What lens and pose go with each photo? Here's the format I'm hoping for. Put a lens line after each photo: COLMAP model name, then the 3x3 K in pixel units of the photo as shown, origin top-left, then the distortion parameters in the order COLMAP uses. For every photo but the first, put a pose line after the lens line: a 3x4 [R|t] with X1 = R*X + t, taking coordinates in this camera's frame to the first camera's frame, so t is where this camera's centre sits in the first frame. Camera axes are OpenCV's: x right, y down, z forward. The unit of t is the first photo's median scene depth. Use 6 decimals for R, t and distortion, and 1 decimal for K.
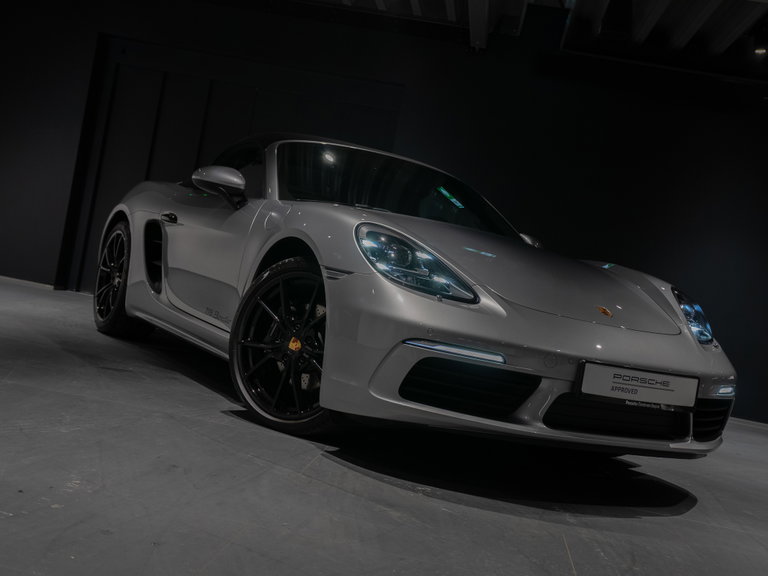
lens RADIAL K [[1025.4, 0, 384.0], [0, 1025.4, 288.0], [0, 0, 1]] dist [0.005382, 0.017490]
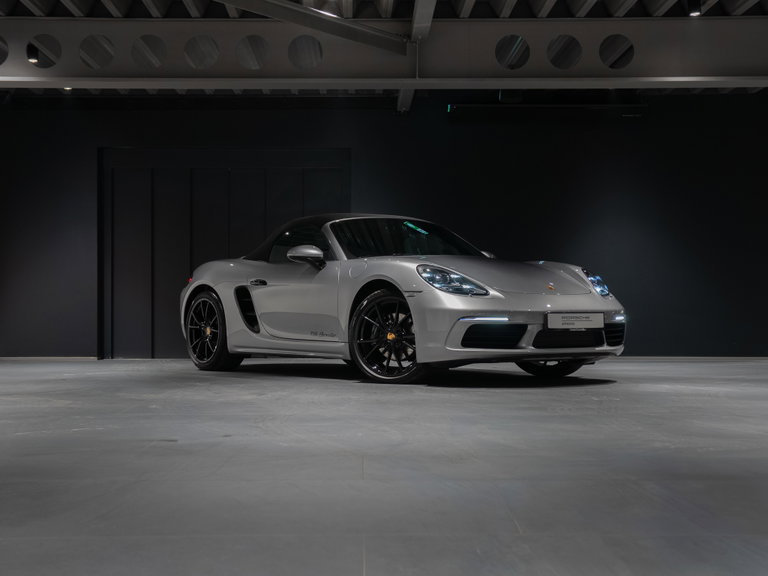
lens RADIAL K [[1180.4, 0, 384.4], [0, 1180.4, 287.7], [0, 0, 1]] dist [0.036293, 0.076685]
pose [[0.977680, -0.181625, 0.105611, -0.308805], [0.183938, 0.982858, -0.012511, -0.006283], [-0.101528, 0.031658, 0.994329, -1.119723]]
